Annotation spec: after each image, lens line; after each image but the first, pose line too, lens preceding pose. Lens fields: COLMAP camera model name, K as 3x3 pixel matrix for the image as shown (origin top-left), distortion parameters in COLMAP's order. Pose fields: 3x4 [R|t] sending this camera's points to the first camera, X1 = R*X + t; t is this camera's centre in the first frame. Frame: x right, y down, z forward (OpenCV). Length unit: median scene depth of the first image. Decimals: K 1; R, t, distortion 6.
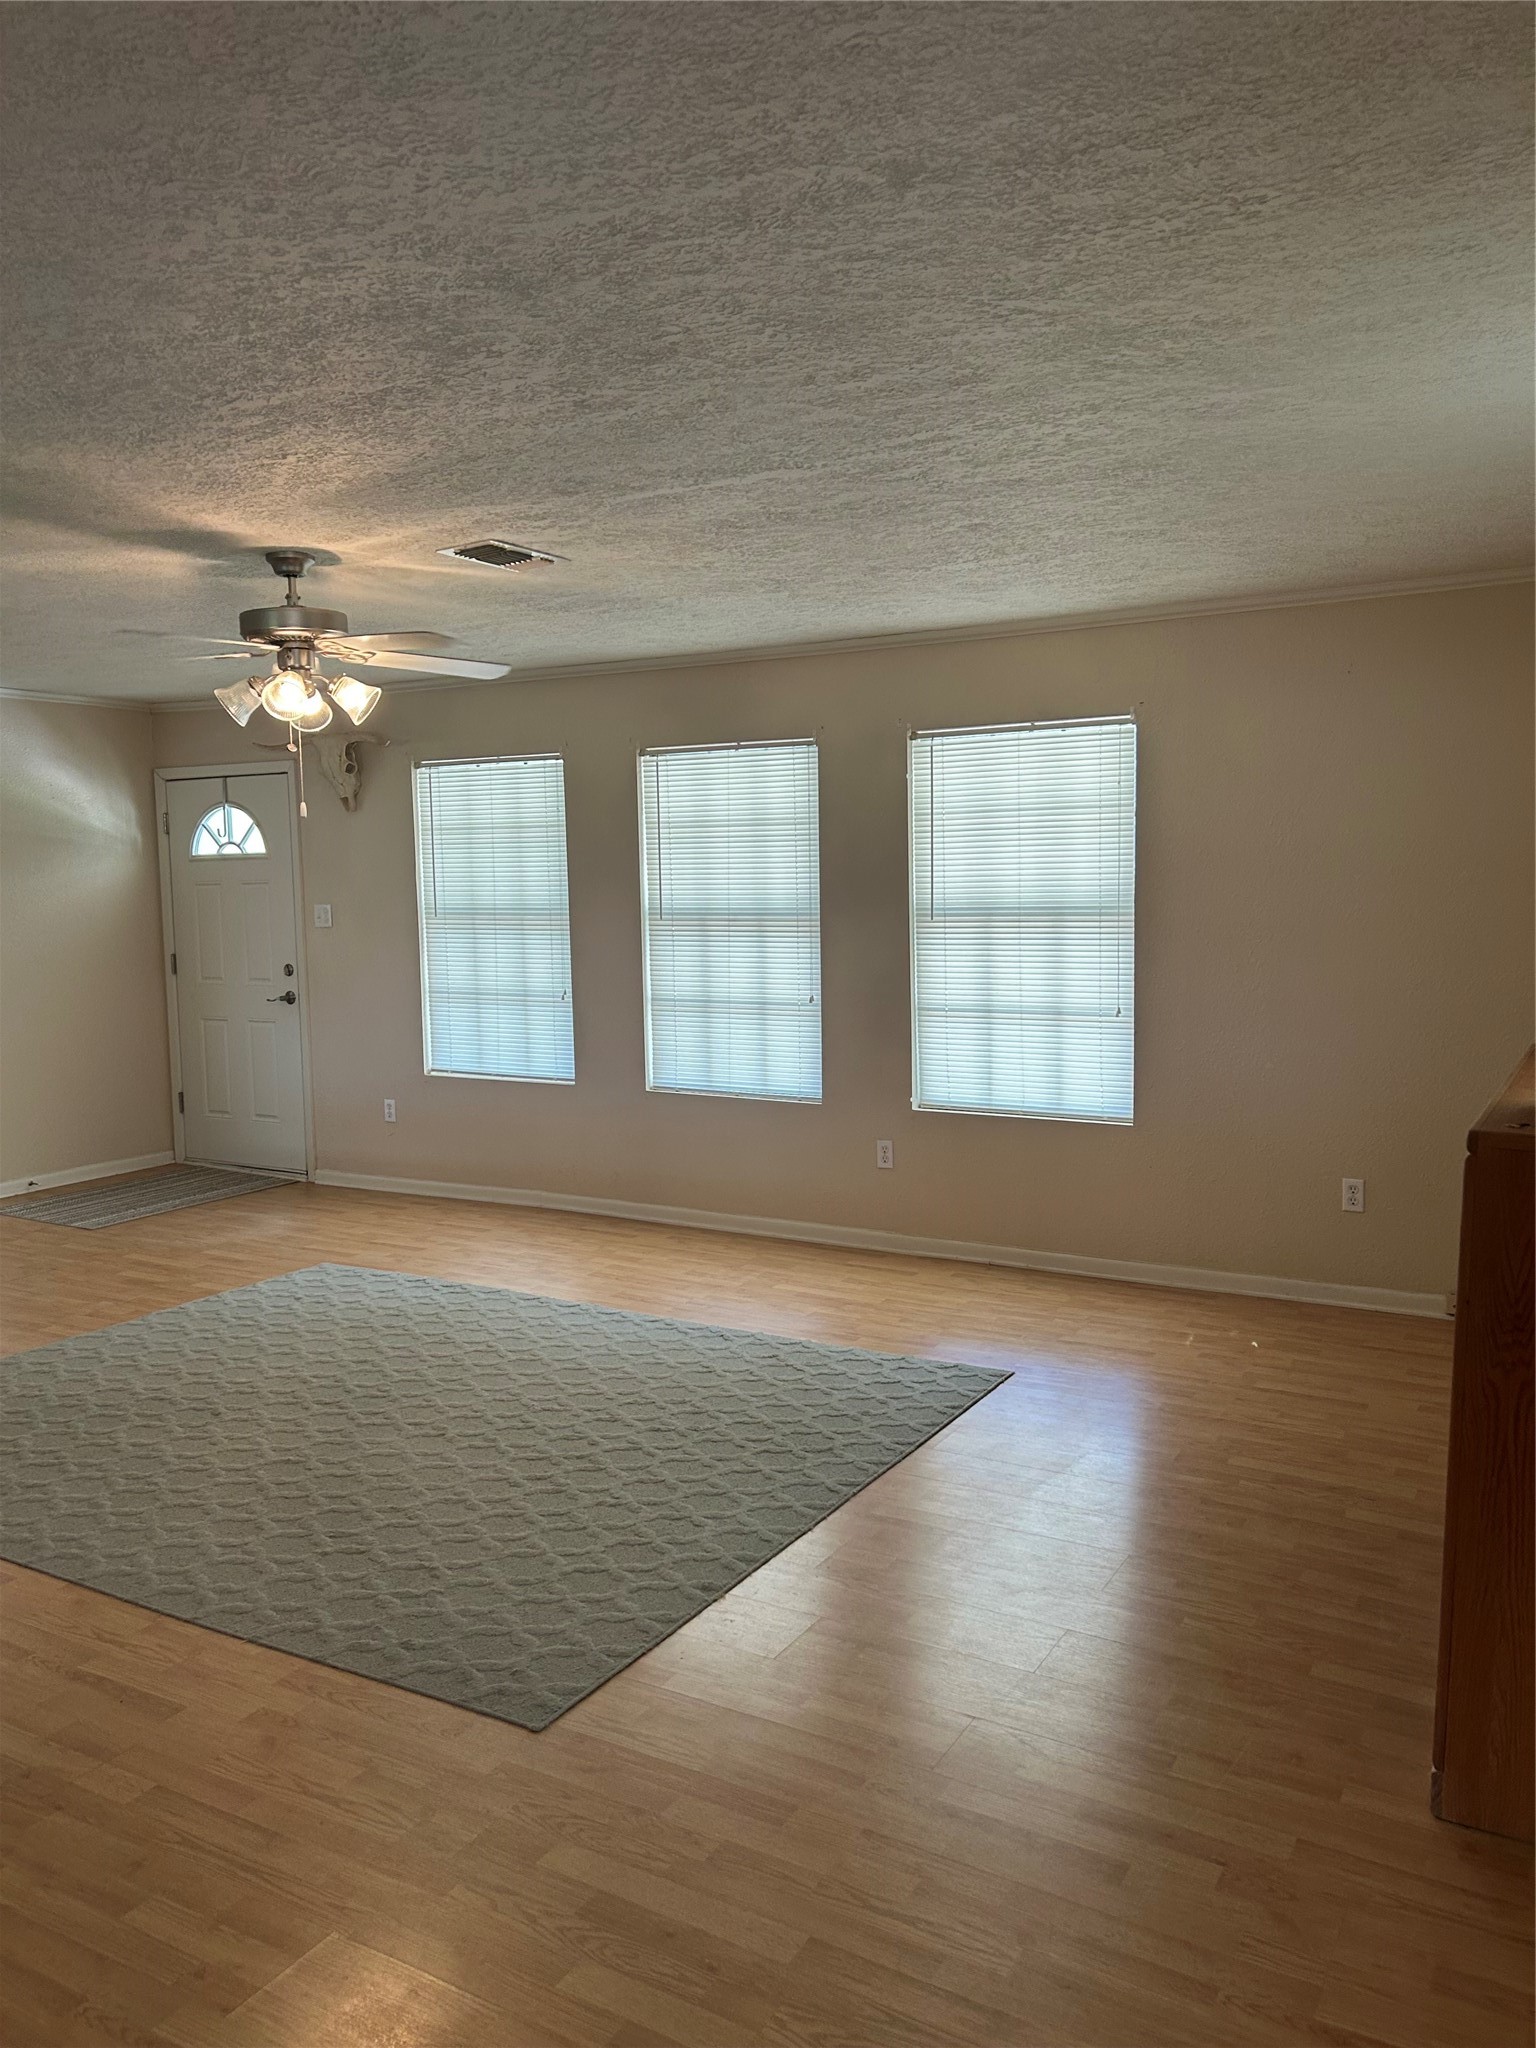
lens RADIAL K [[1547.9, 0, 759.1], [0, 1547.9, 1013.8], [0, 0, 1]] dist [0.055595, -0.026863]
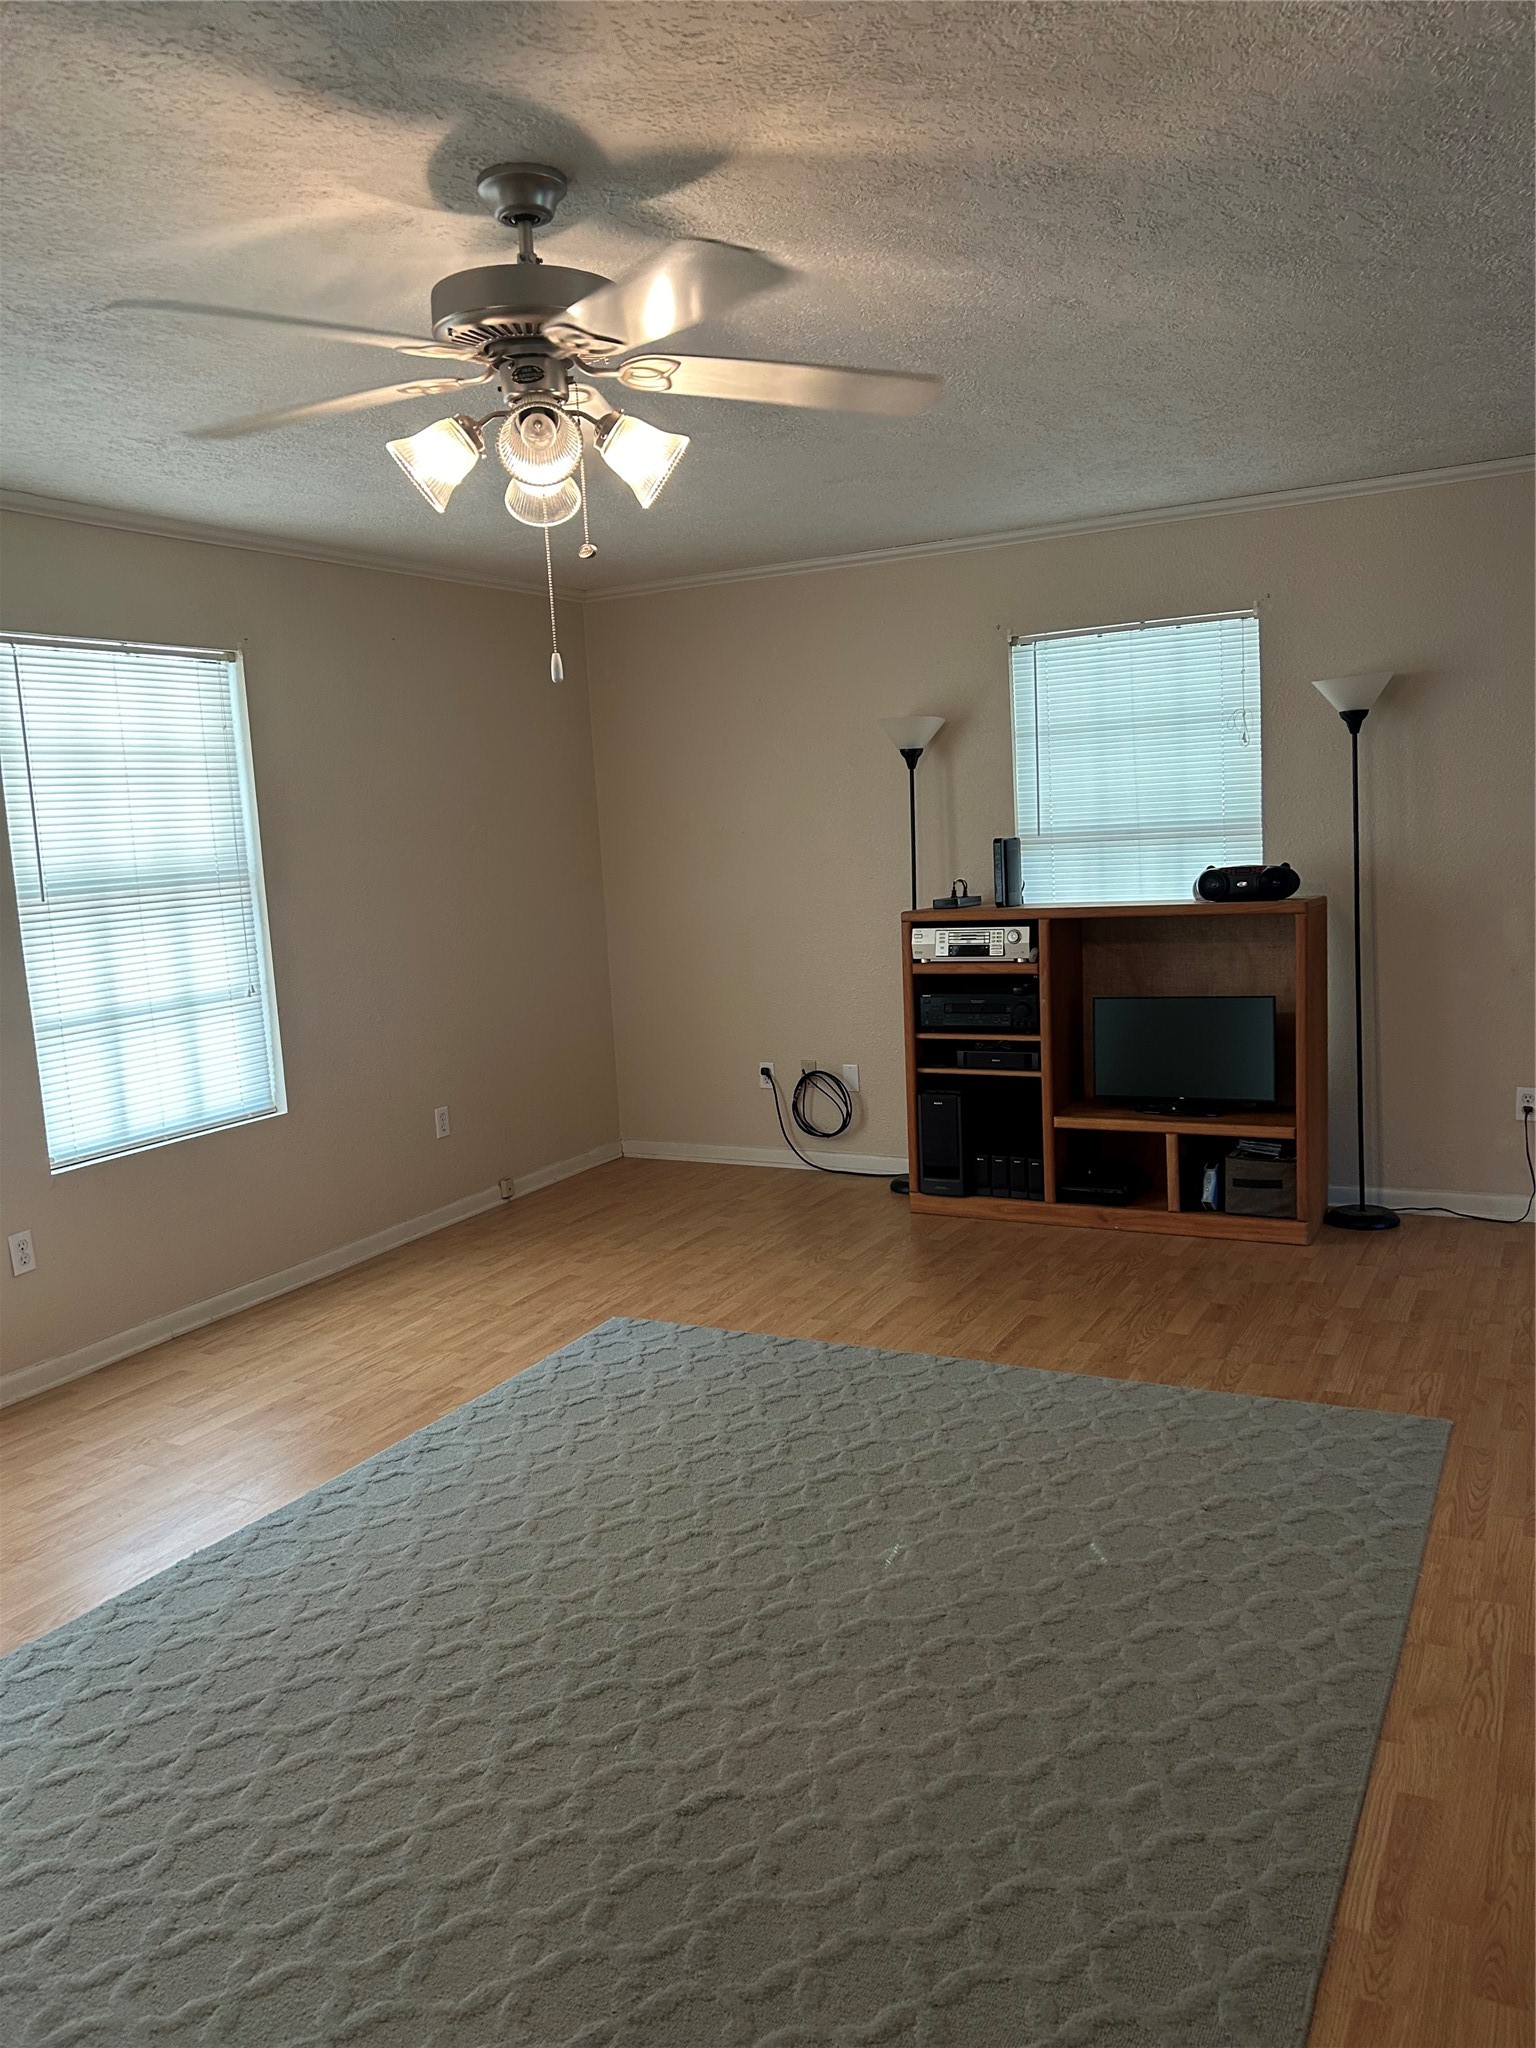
lens RADIAL K [[1547.9, 0, 751.3], [0, 1547.9, 1008.7], [0, 0, 1]] dist [0.055595, -0.026863]
pose [[-0.033829, -0.109260, 0.993437, -0.613683], [0.143242, 0.983214, 0.113014, -0.047570], [-0.989109, 0.146126, -0.017610, 0.694776]]
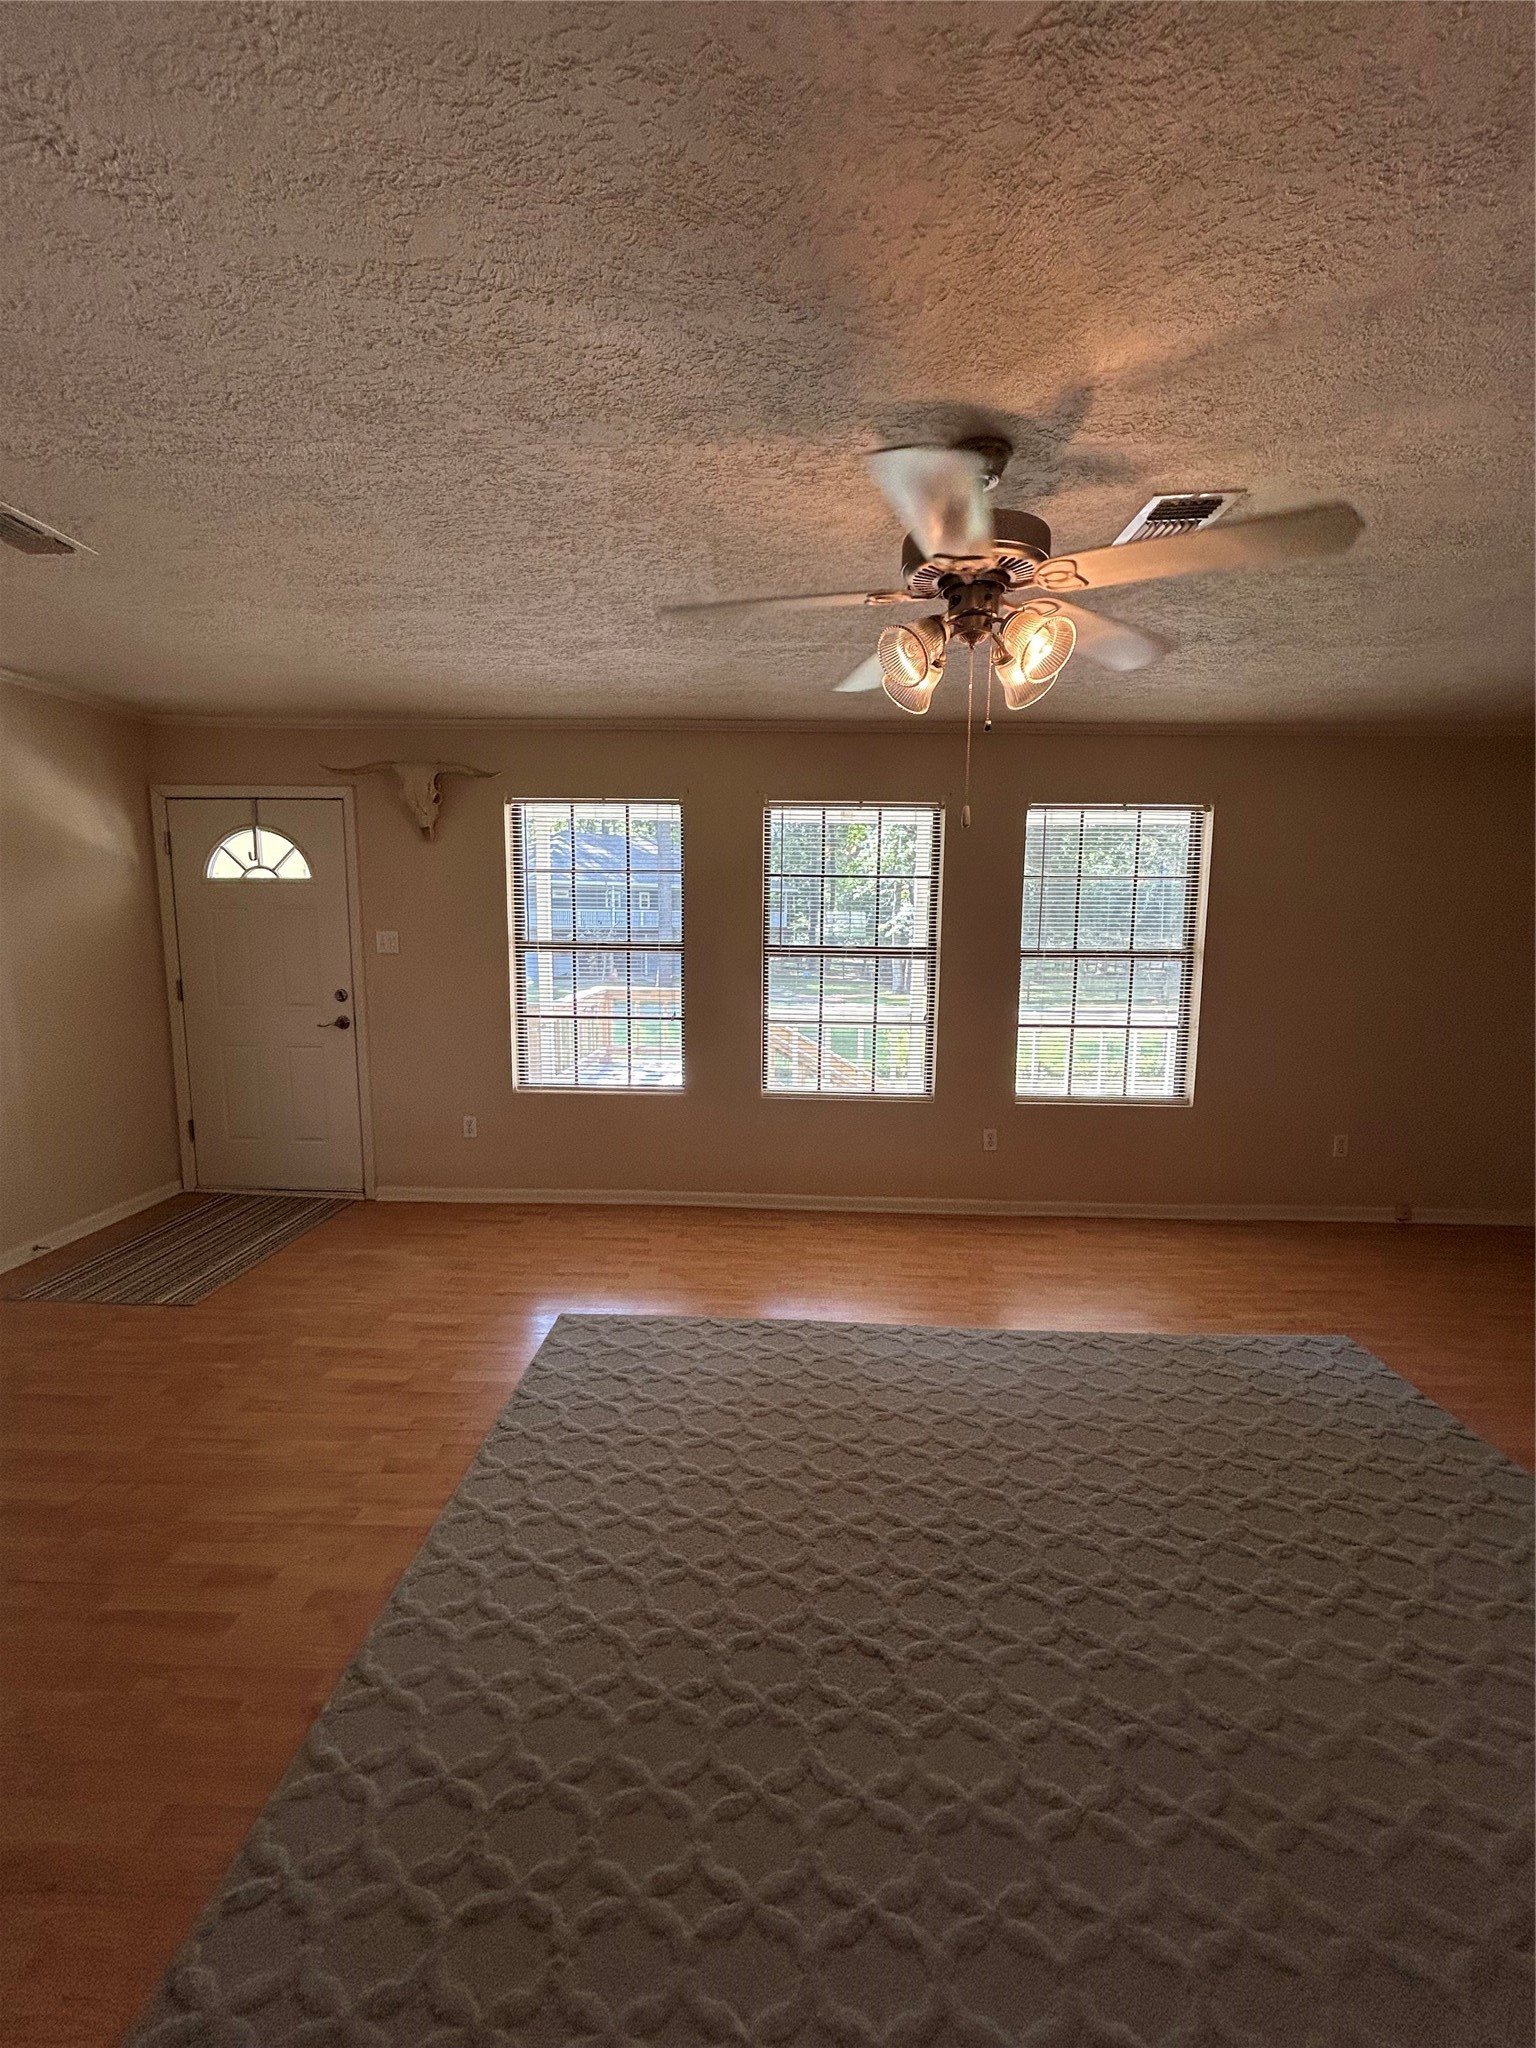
lens RADIAL K [[828.9, 0, 766.6], [0, 828.9, 1018.3], [0, 0, 1]] dist [-0.000494, 0.000343]
pose [[0.877370, -0.031616, 0.478773, -0.409121], [0.016639, 0.999231, 0.035493, -0.036021], [-0.479527, -0.023174, 0.877221, 0.506667]]
